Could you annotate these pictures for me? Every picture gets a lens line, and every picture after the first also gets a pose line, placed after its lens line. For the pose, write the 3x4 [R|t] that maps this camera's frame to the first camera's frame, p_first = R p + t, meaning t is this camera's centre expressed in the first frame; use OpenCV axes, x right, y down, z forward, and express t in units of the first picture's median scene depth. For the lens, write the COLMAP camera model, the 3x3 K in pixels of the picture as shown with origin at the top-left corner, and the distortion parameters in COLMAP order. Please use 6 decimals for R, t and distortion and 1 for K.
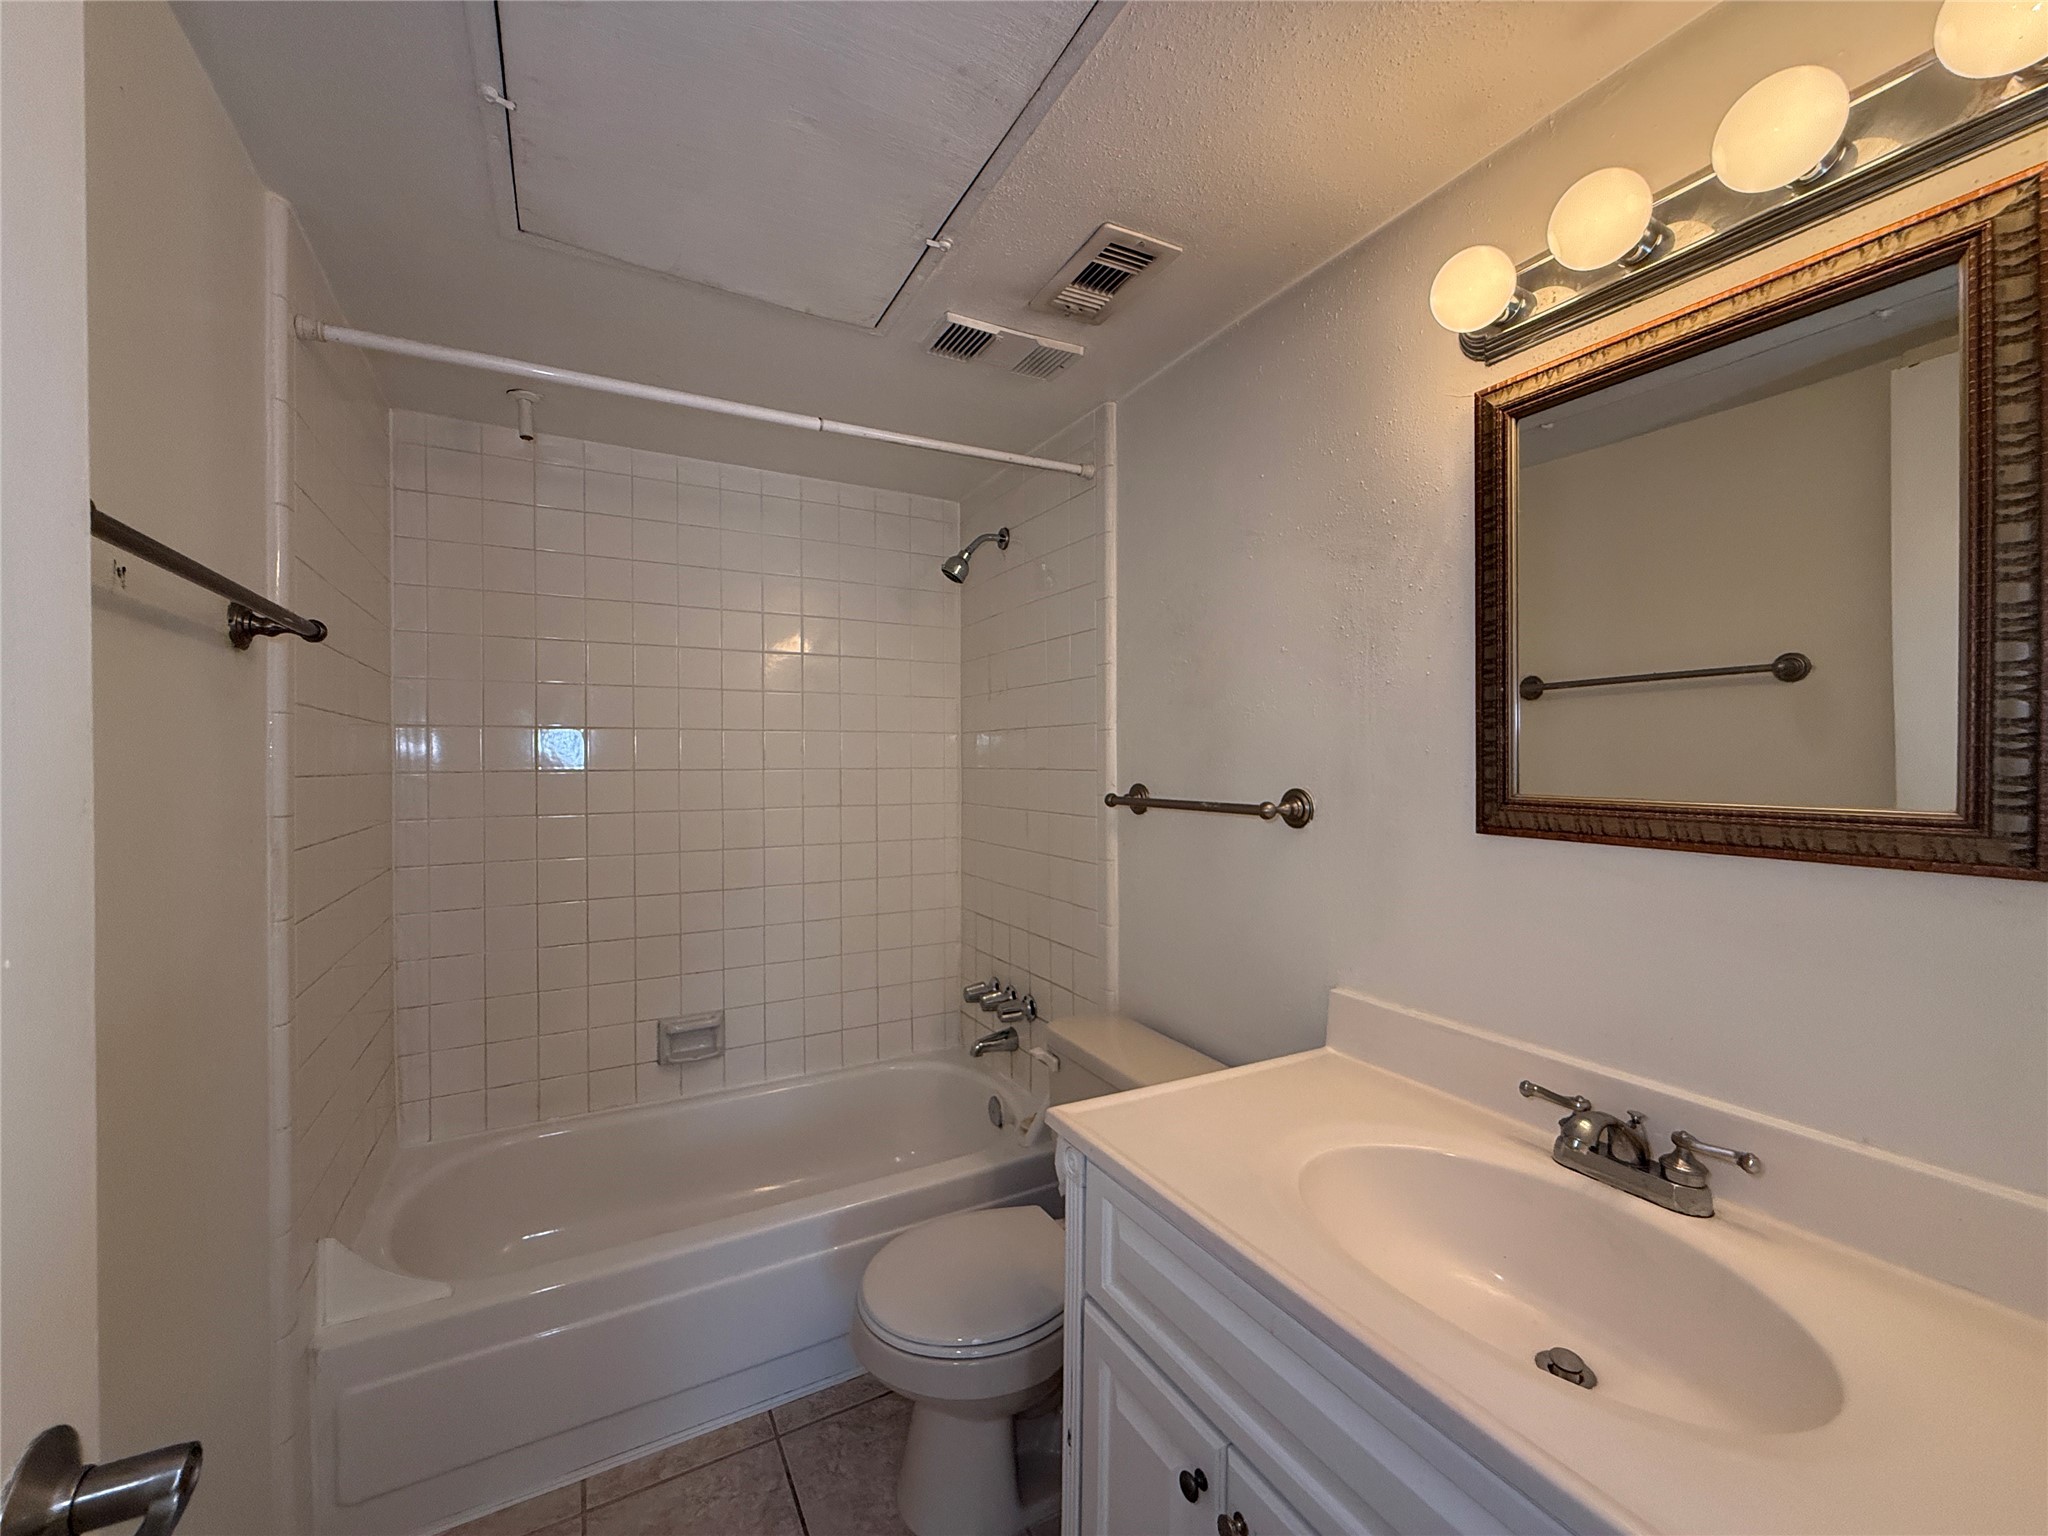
lens RADIAL K [[826.1, 0, 1024.0], [0, 826.1, 768.0], [0, 0, 1]] dist [-0.000334, -0.000039]
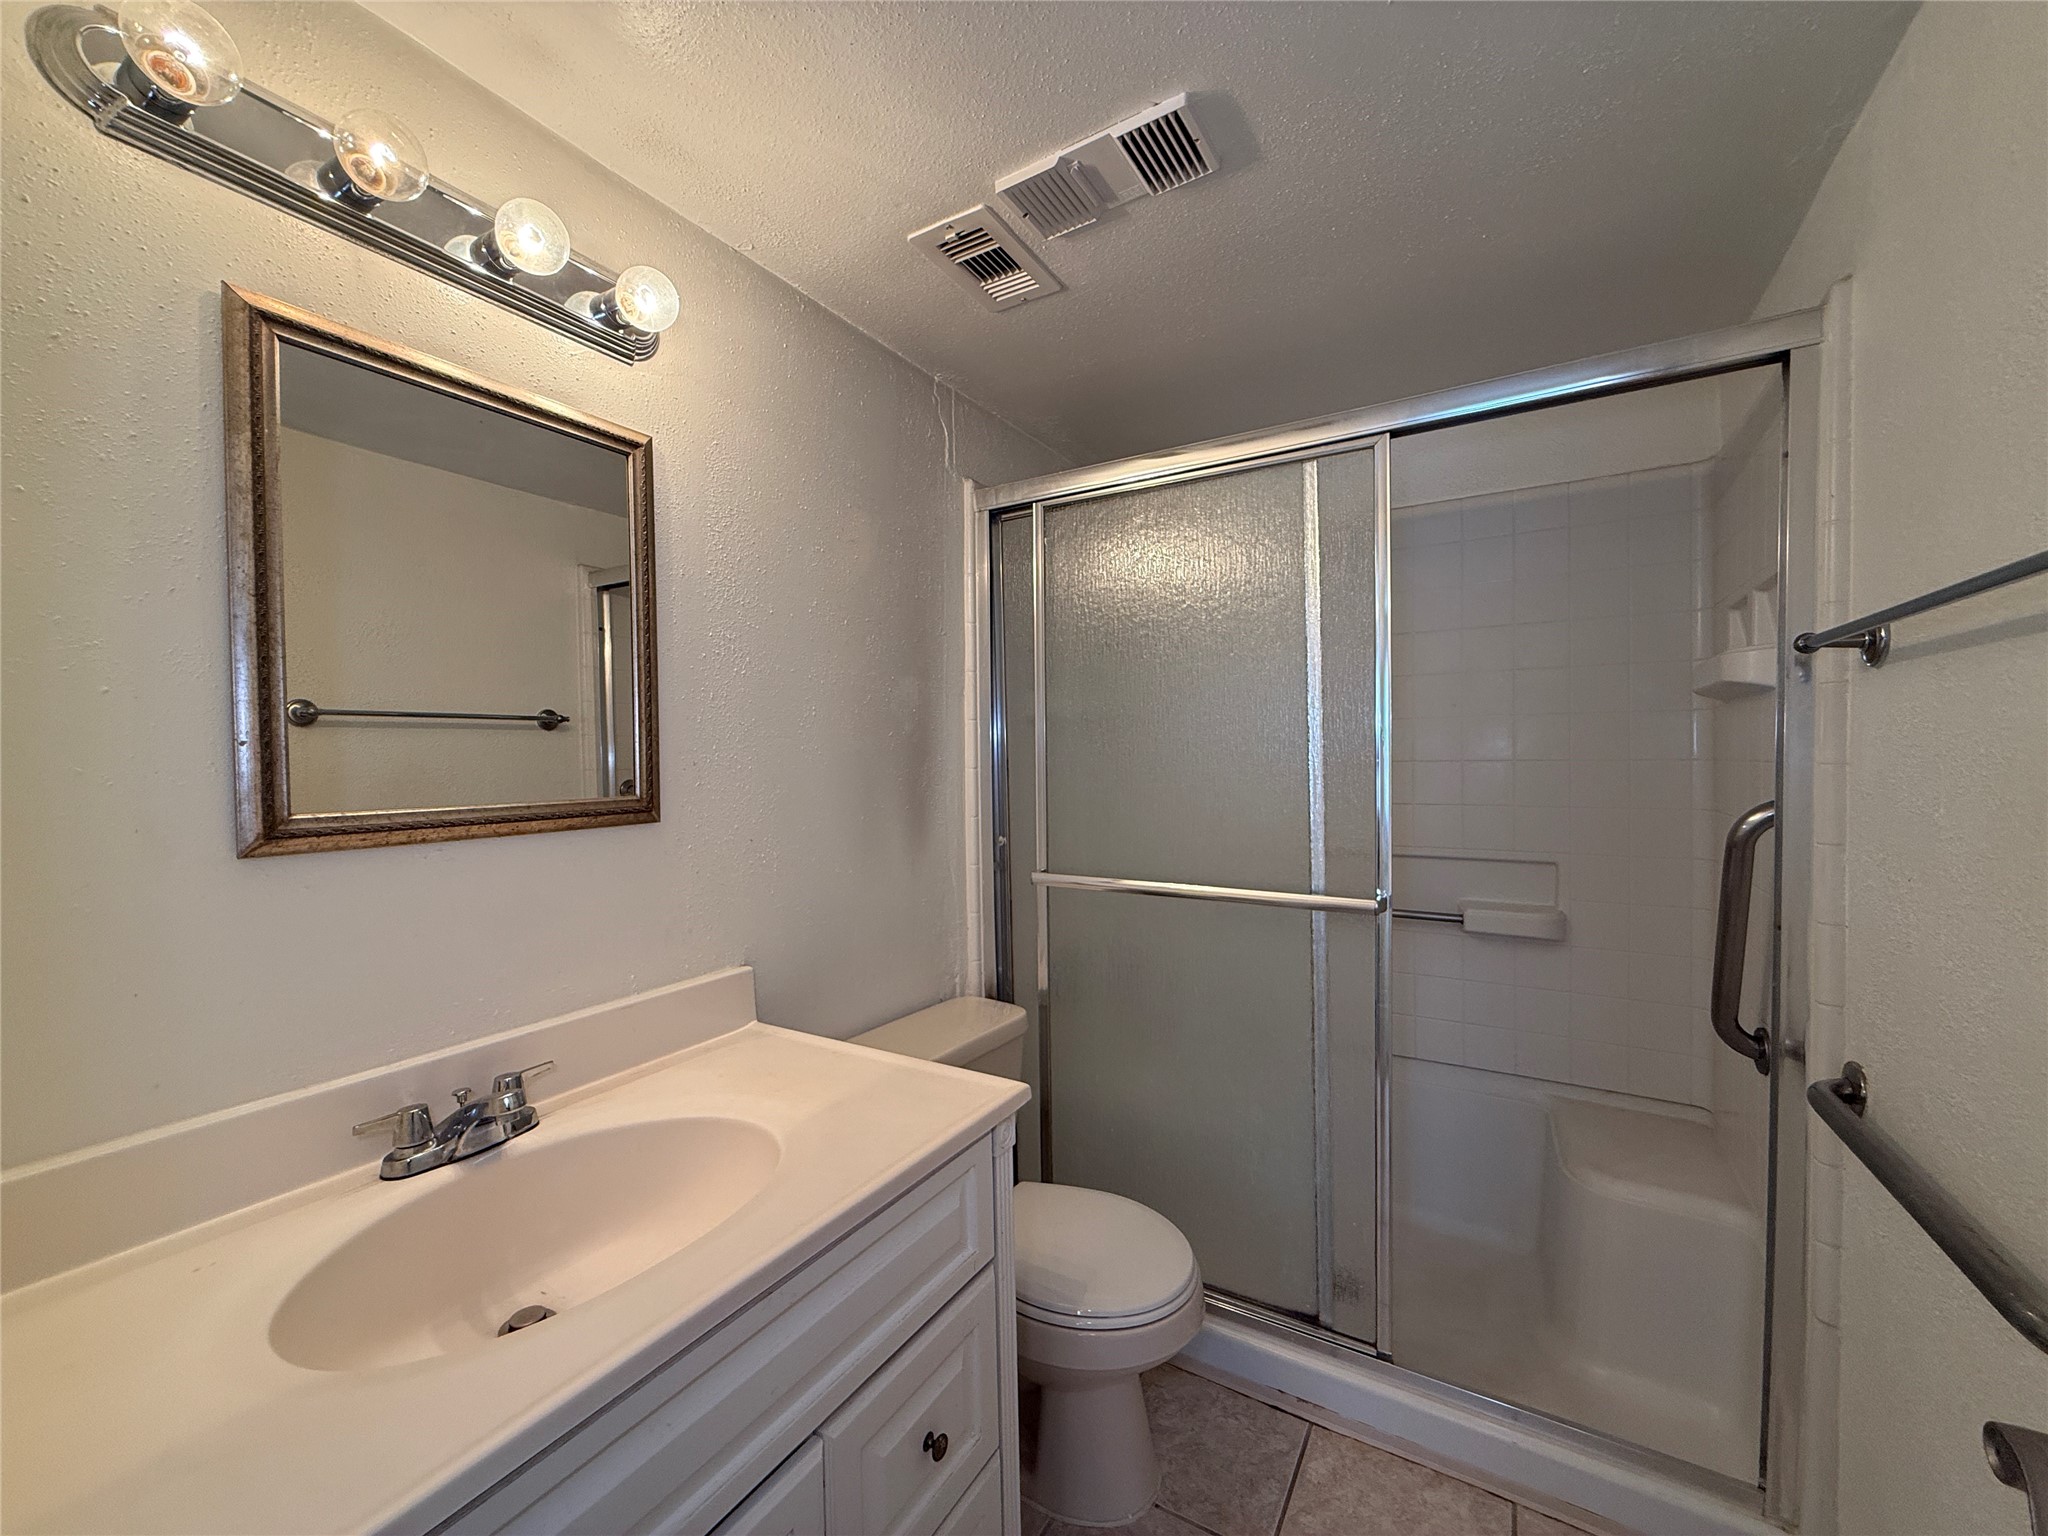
lens RADIAL K [[815.9, 0, 1024.0], [0, 815.9, 768.0], [0, 0, 1]] dist [-0.000172, -0.000025]
pose [[-0.500457, -0.006868, 0.865734, -0.628056], [0.021834, 0.999550, 0.020551, -0.039177], [-0.865486, 0.029187, -0.500082, 0.831177]]
